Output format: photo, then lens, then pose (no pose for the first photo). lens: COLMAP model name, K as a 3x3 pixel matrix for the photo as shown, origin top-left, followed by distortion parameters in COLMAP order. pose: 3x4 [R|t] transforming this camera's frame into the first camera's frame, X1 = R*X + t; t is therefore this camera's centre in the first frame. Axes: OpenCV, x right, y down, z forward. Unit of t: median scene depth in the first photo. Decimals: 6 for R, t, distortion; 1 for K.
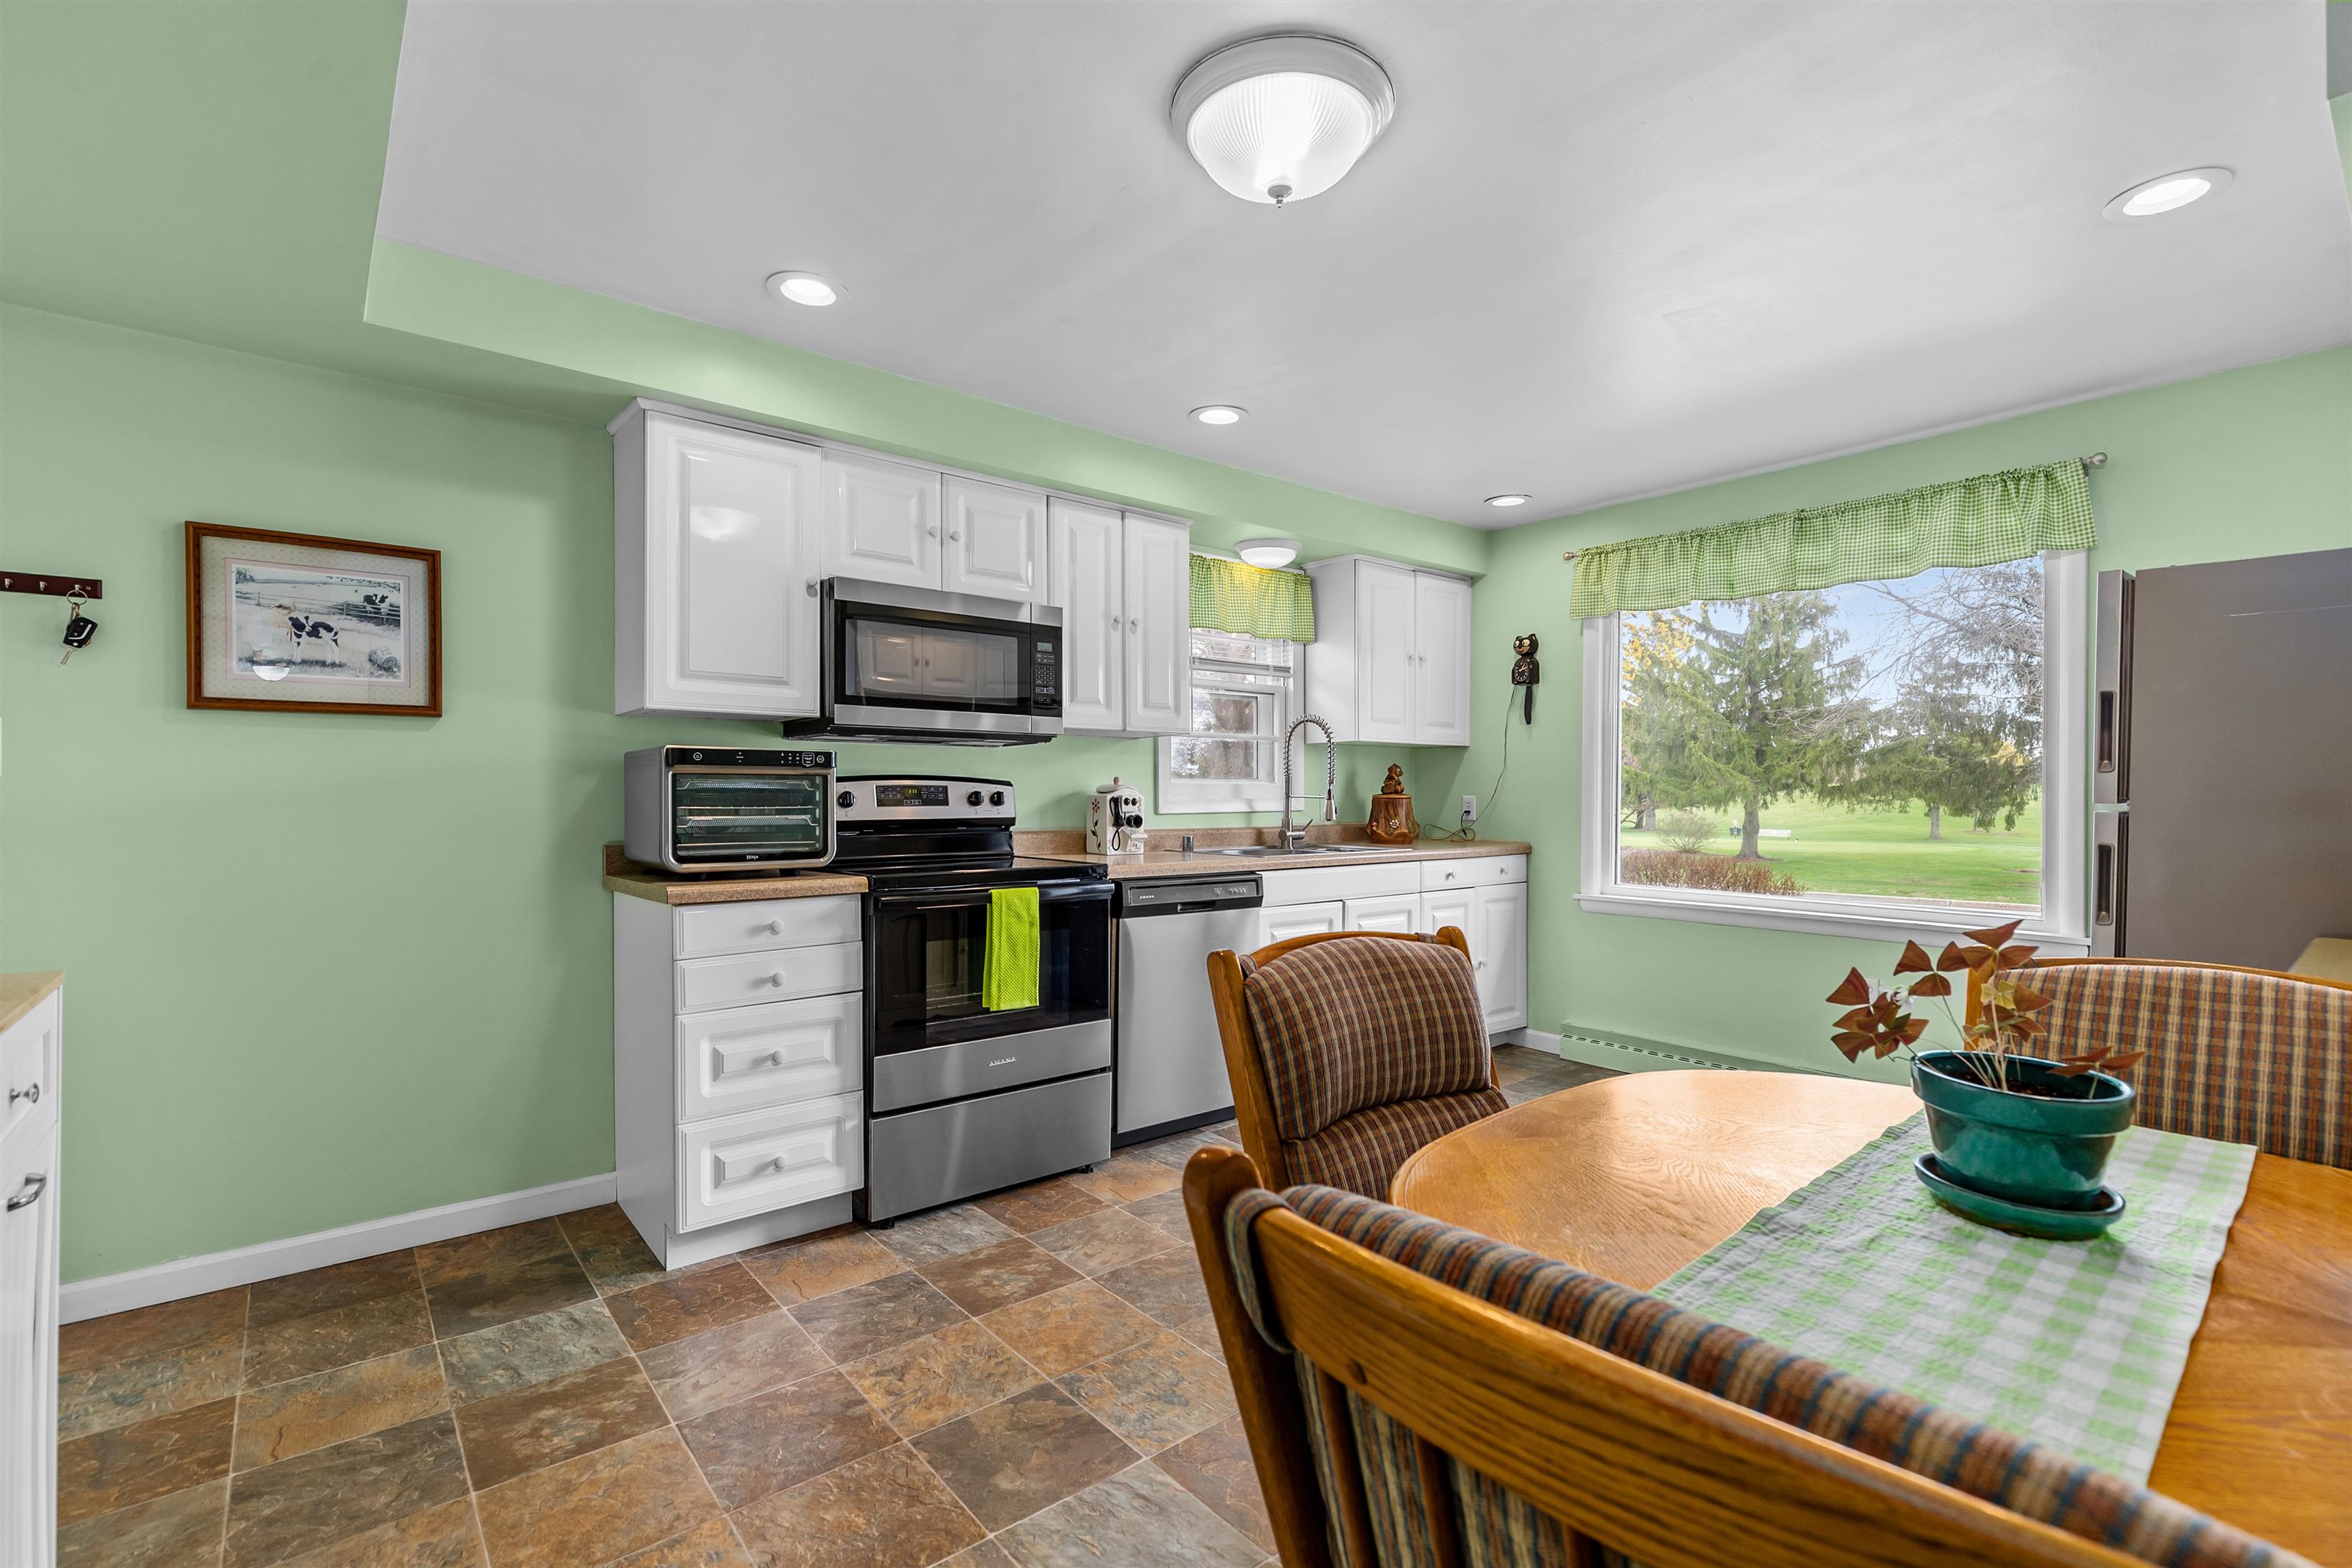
lens RADIAL K [[1057.1, 0, 1173.7], [0, 1057.1, 796.7], [0, 0, 1]] dist [0.012967, -0.000580]
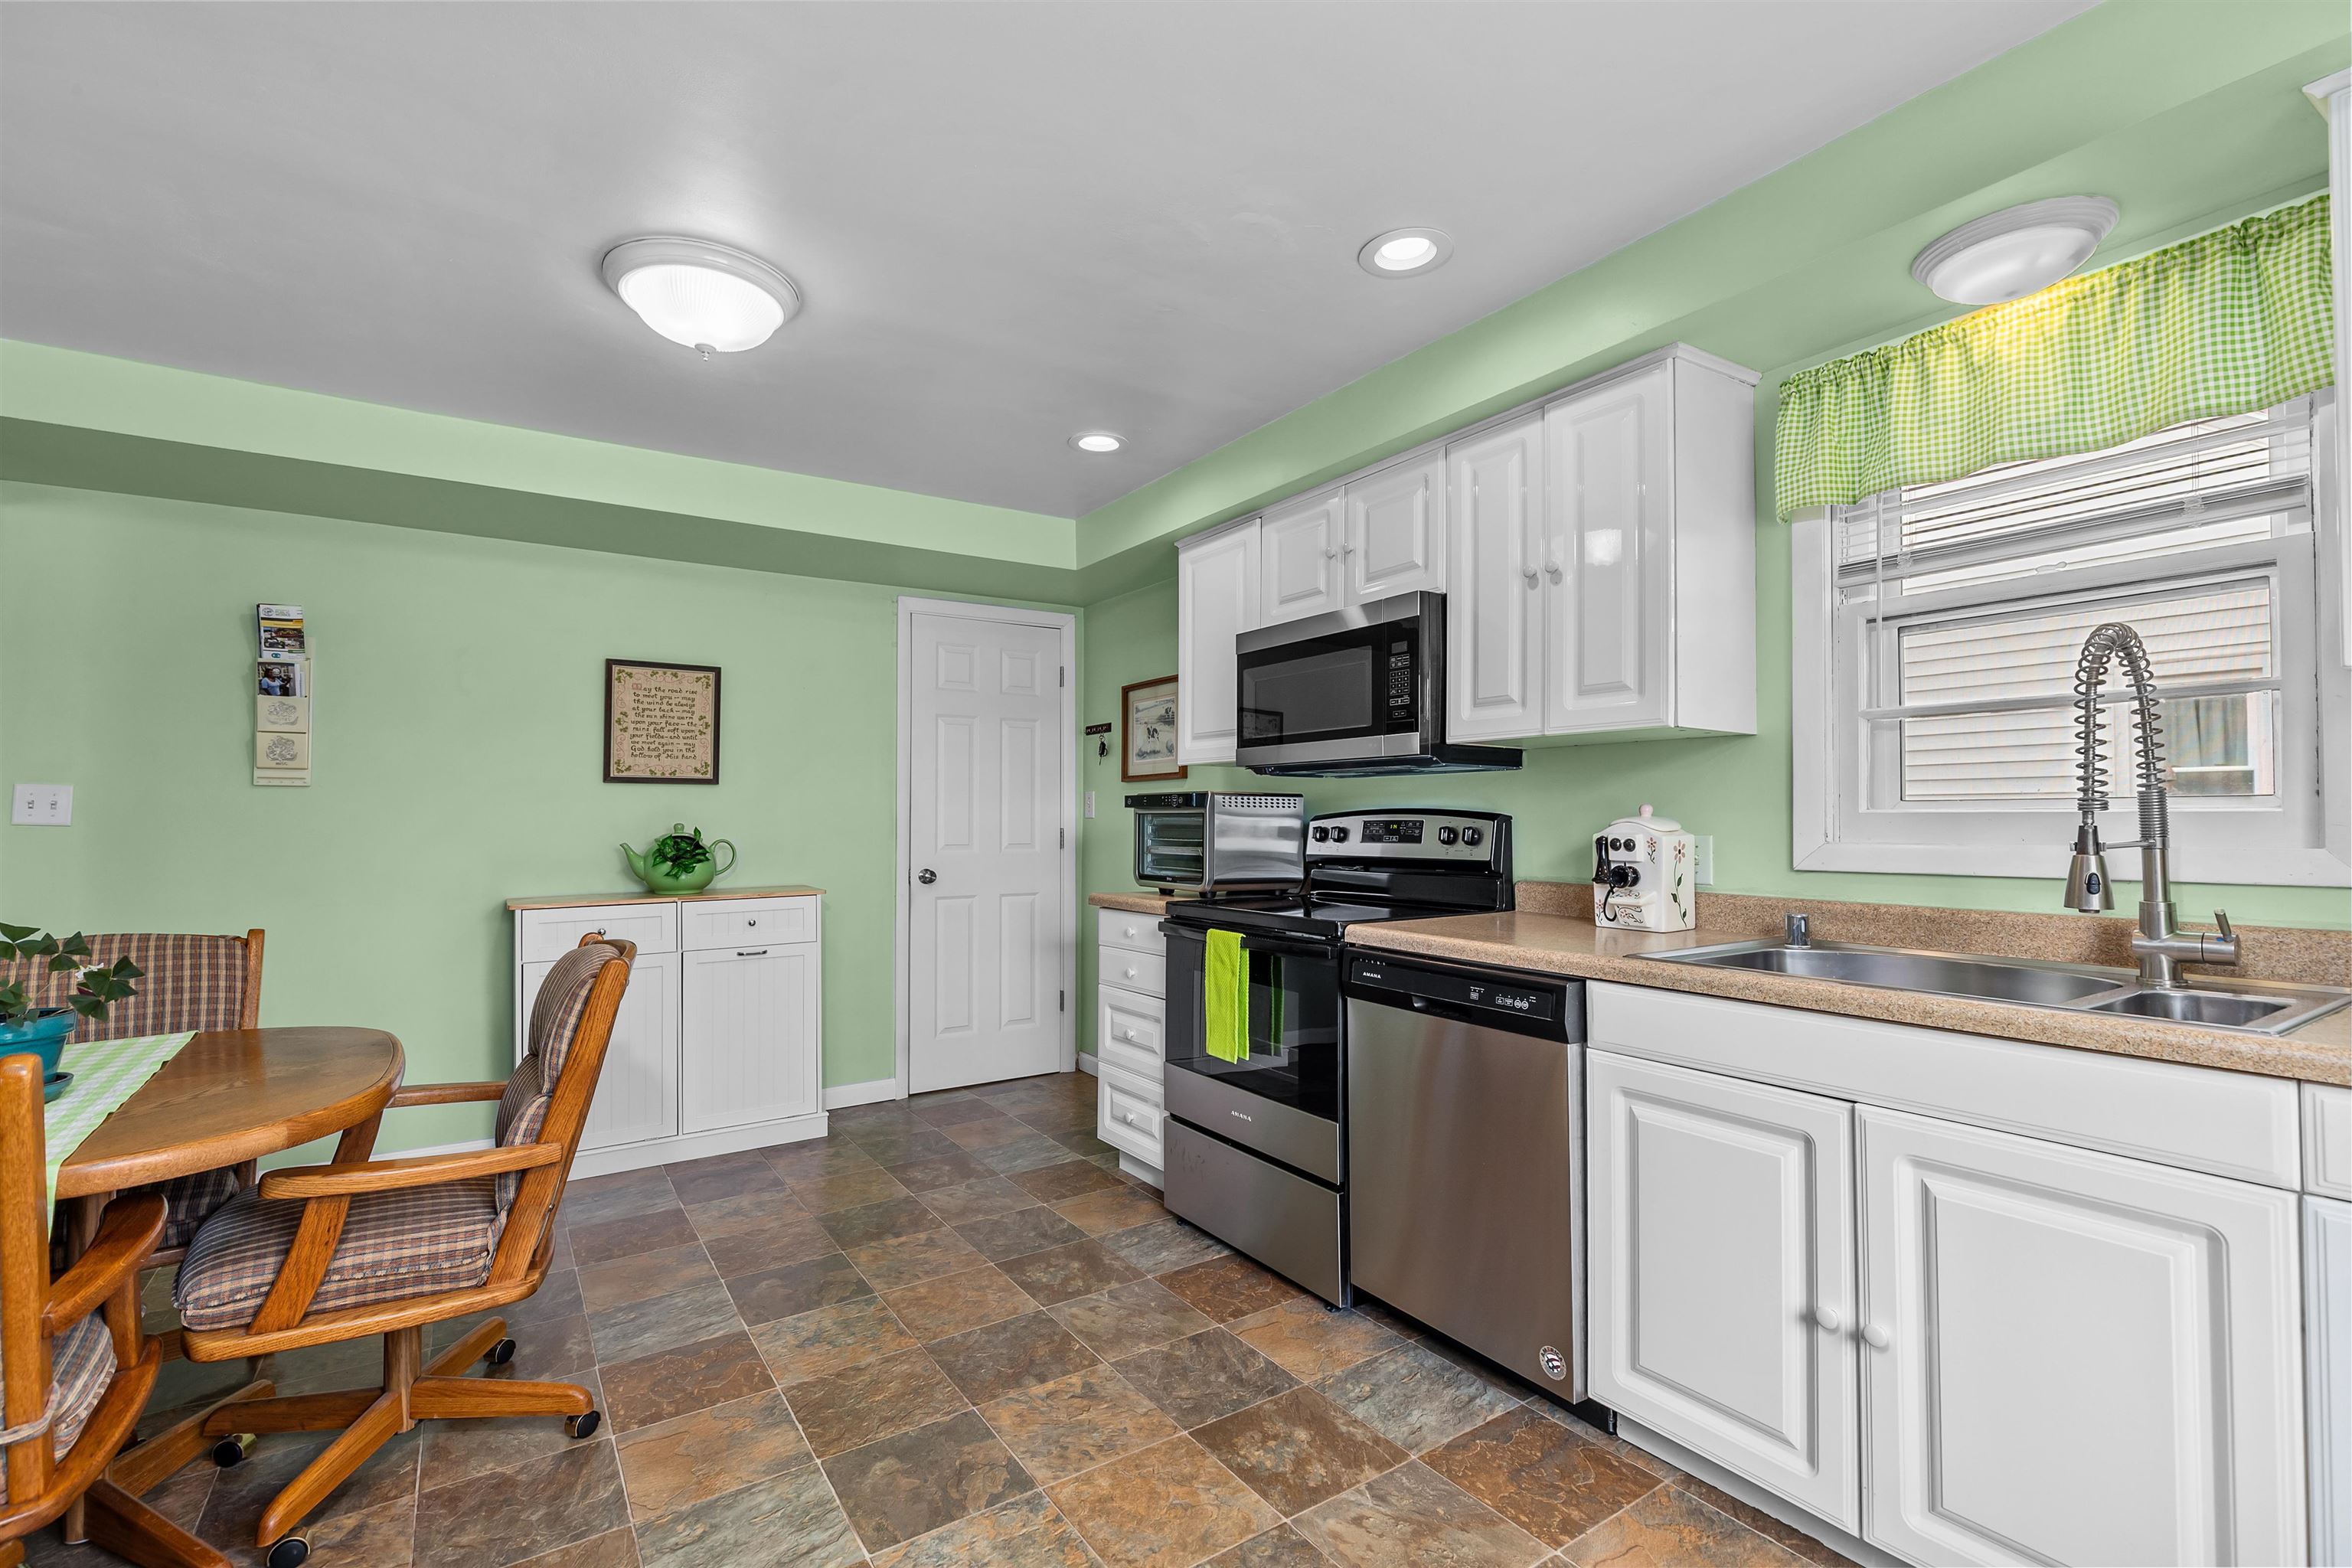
lens RADIAL K [[1057.1, 0, 1173.7], [0, 1057.1, 796.7], [0, 0, 1]] dist [0.012967, -0.000580]
pose [[-0.105410, -0.021351, -0.994200, 0.654928], [-0.001124, 0.999771, -0.021352, -0.010836], [0.994428, -0.001134, -0.105410, 0.868831]]
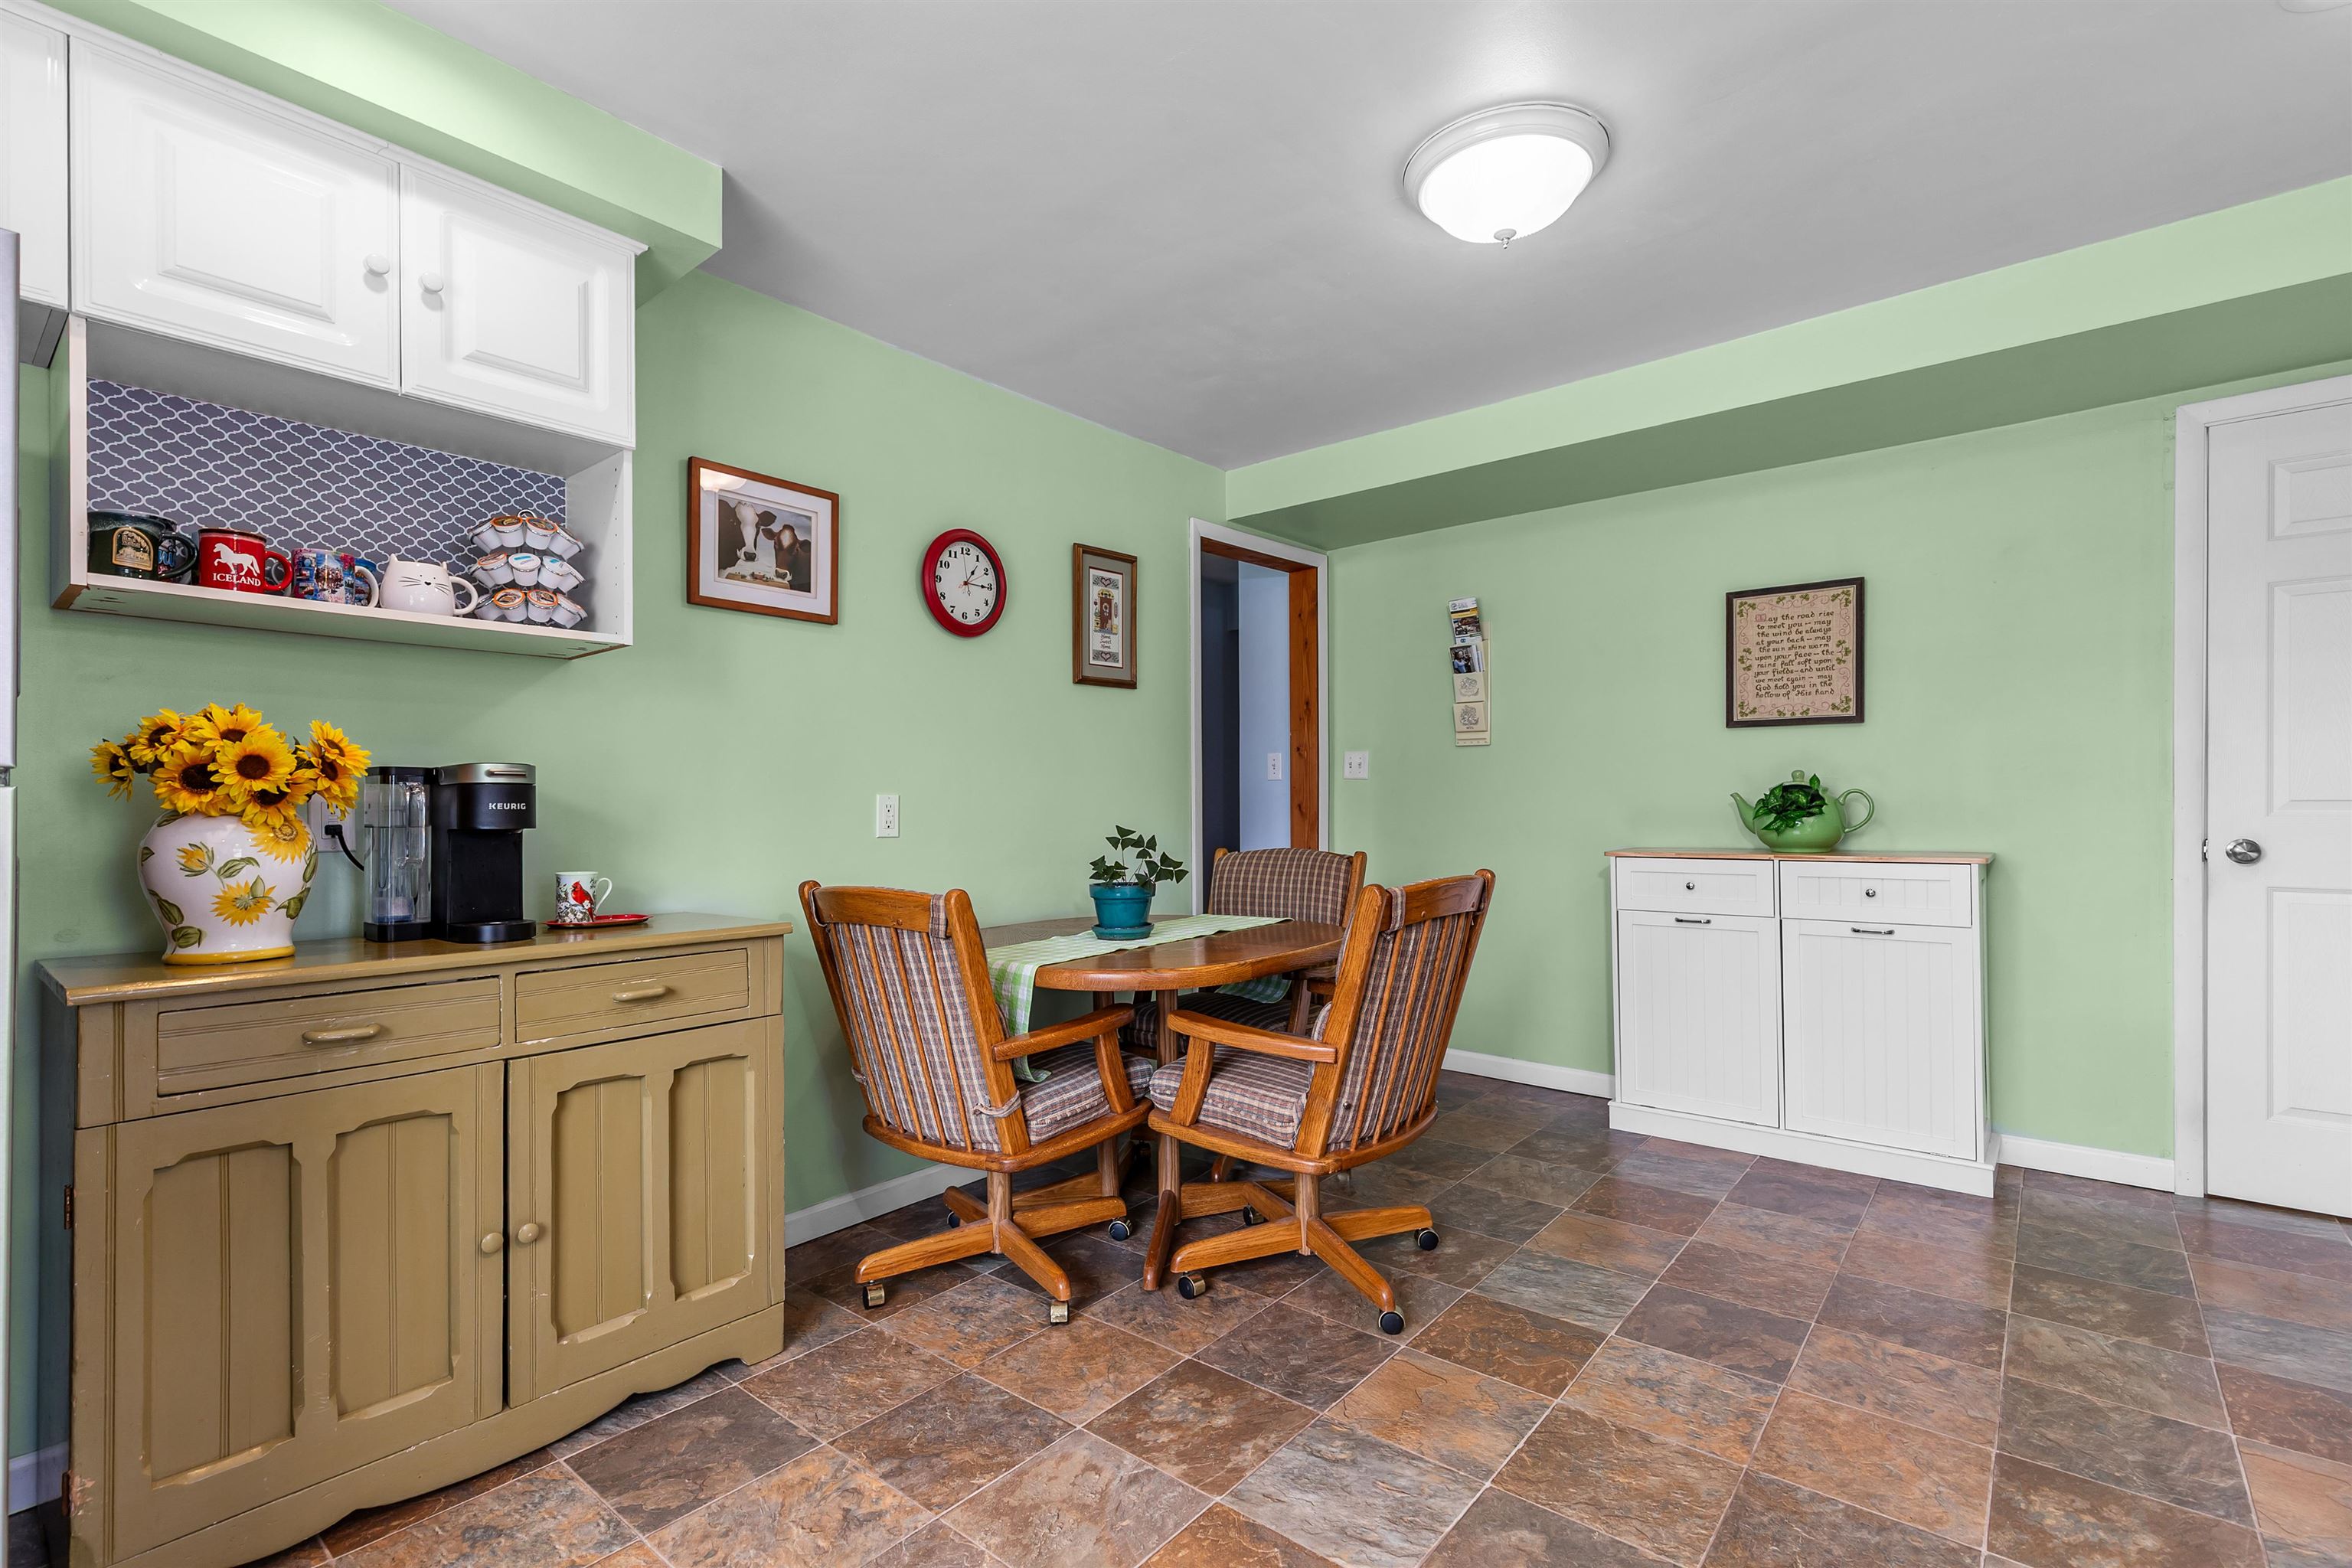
lens RADIAL K [[1068.4, 0, 1175.8], [0, 1068.4, 806.6], [0, 0, 1]] dist [0.011545, -0.000359]
pose [[-0.982116, 0.006318, -0.188169, 0.343721], [0.004681, 0.999947, 0.009145, 0.014313], [0.188217, 0.008100, -0.982094, 1.069607]]
